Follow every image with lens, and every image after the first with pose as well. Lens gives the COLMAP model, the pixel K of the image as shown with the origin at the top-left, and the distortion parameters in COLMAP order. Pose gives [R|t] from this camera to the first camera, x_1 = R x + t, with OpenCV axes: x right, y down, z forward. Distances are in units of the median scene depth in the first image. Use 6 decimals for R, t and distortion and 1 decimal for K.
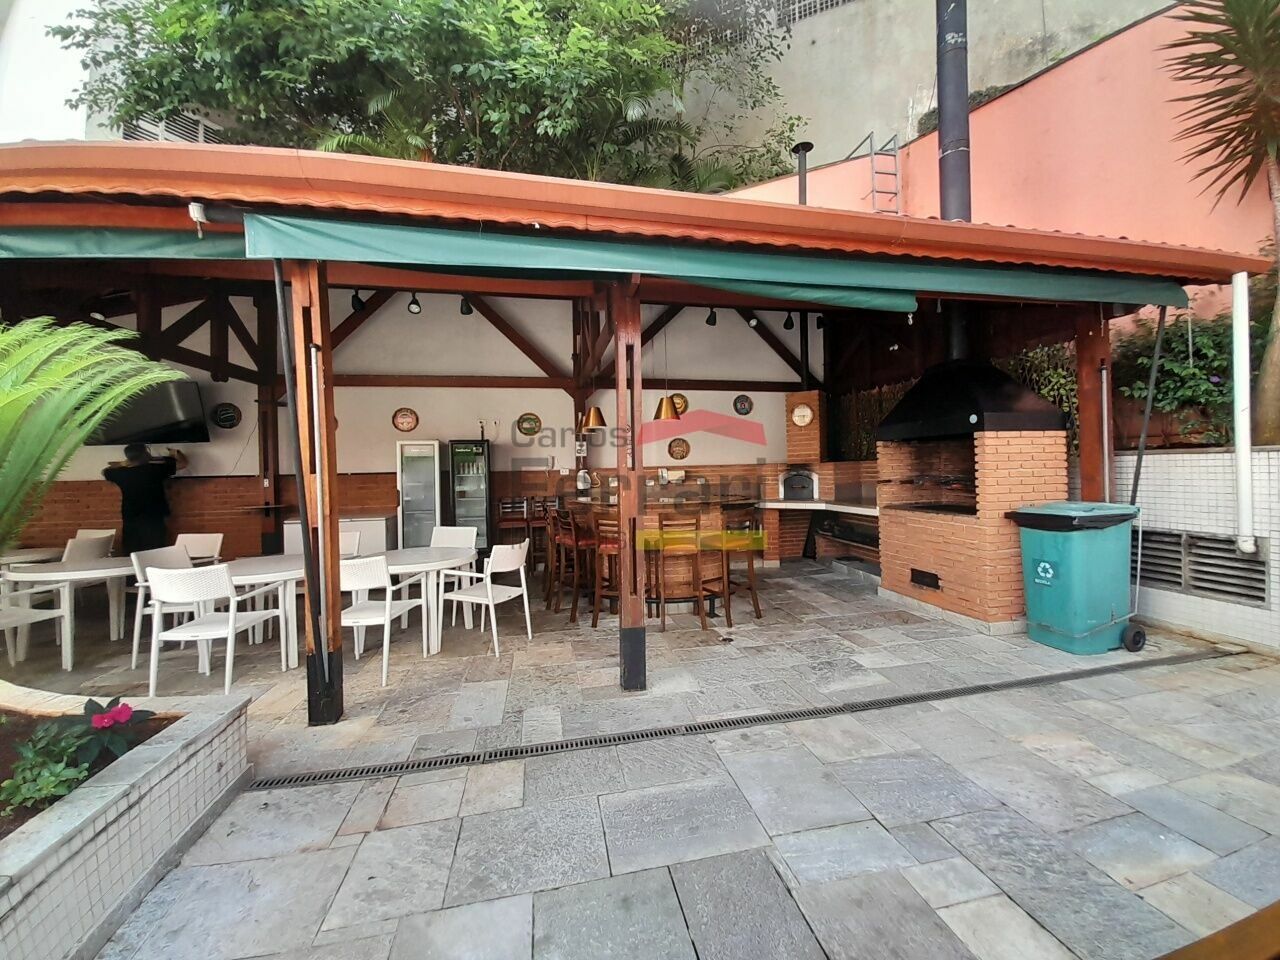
lens RADIAL K [[508.2, 0, 655.6], [0, 508.2, 466.3], [0, 0, 1]] dist [0.000246, -0.000096]
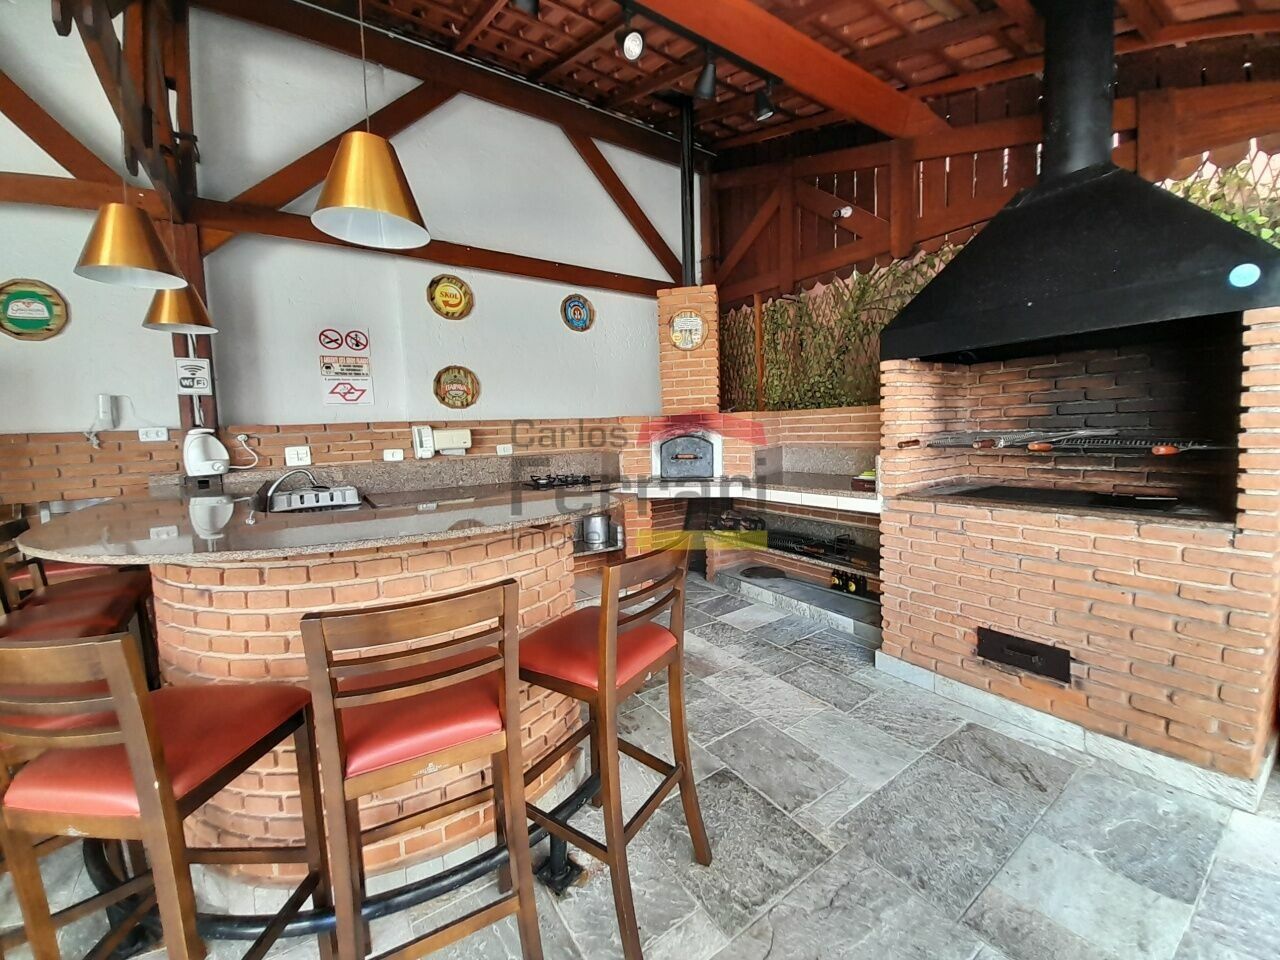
lens RADIAL K [[508.2, 0, 655.6], [0, 508.2, 466.3], [0, 0, 1]] dist [0.000246, -0.000096]
pose [[0.926082, -0.032540, 0.375917, 0.039933], [0.008088, 0.997757, 0.066443, 0.013479], [-0.377236, -0.058492, 0.924268, 0.497138]]
